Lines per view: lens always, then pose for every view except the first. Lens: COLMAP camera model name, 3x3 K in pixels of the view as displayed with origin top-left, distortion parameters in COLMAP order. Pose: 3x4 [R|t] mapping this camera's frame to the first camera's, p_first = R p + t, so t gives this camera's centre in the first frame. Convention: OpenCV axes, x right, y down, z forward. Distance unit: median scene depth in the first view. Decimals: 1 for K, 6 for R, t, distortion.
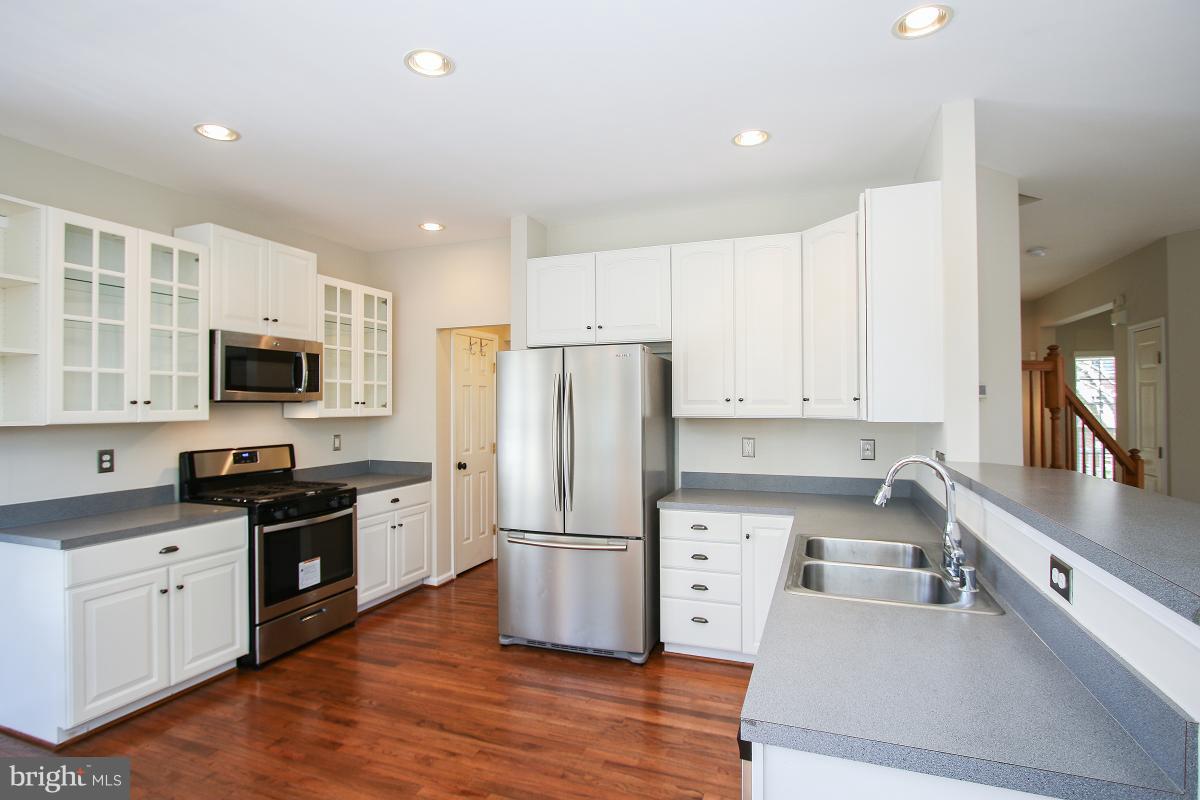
lens RADIAL K [[586.0, 0, 603.7], [0, 586.0, 406.6], [0, 0, 1]] dist [-0.022309, 0.002431]
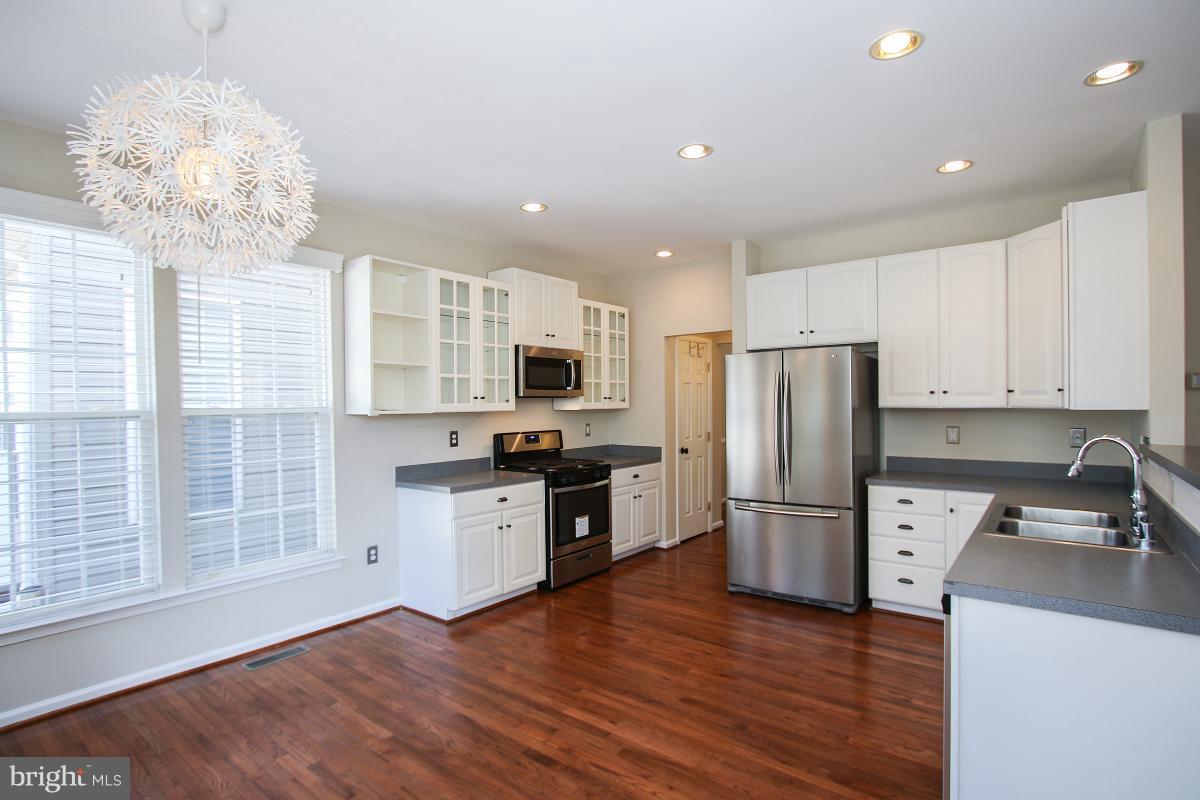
lens RADIAL K [[586.0, 0, 608.7], [0, 586.0, 410.1], [0, 0, 1]] dist [-0.022309, 0.002431]
pose [[0.956704, -0.001391, -0.291060, -0.062845], [0.004610, 0.999936, 0.010375, 0.009065], [0.291027, -0.011268, 0.956648, -0.275630]]
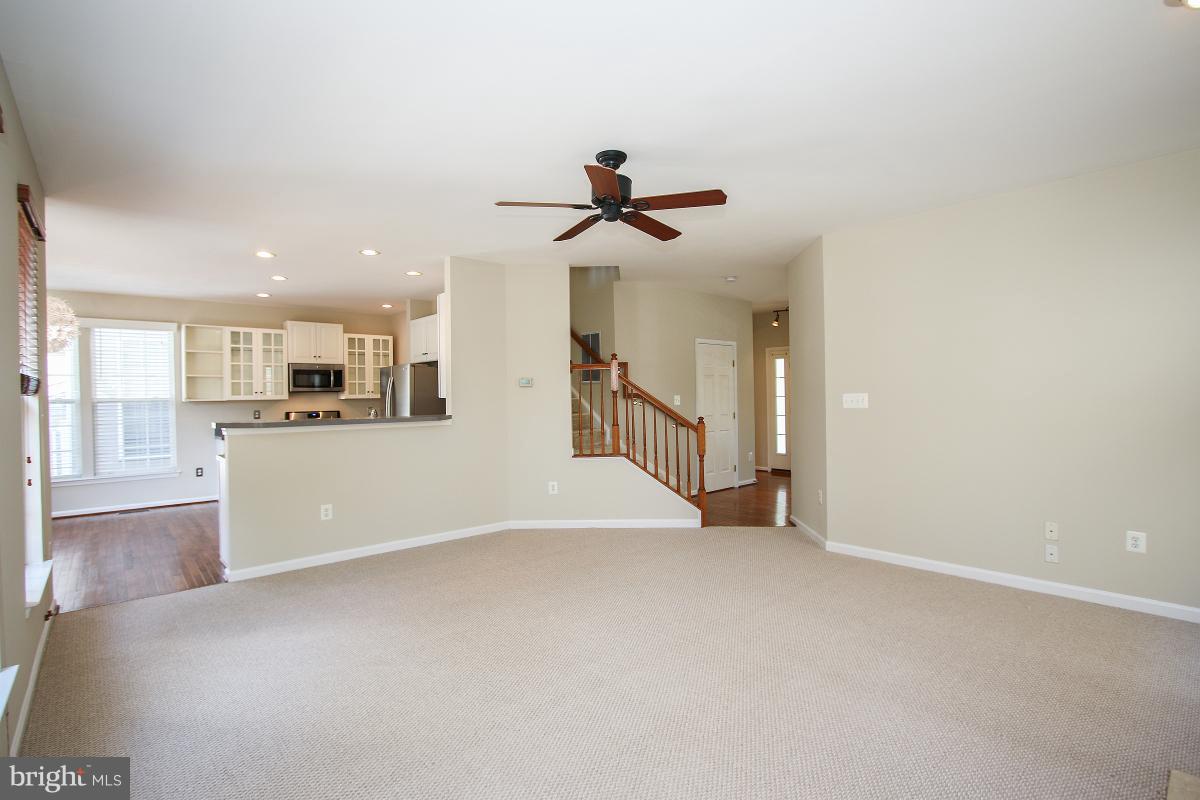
lens RADIAL K [[586.0, 0, 636.3], [0, 586.0, 397.2], [0, 0, 1]] dist [-0.022309, 0.002431]
pose [[0.878156, 0.000800, -0.478374, 1.888461], [0.003629, 0.999959, 0.008334, -0.001859], [0.478361, -0.009054, 0.878117, -0.499571]]
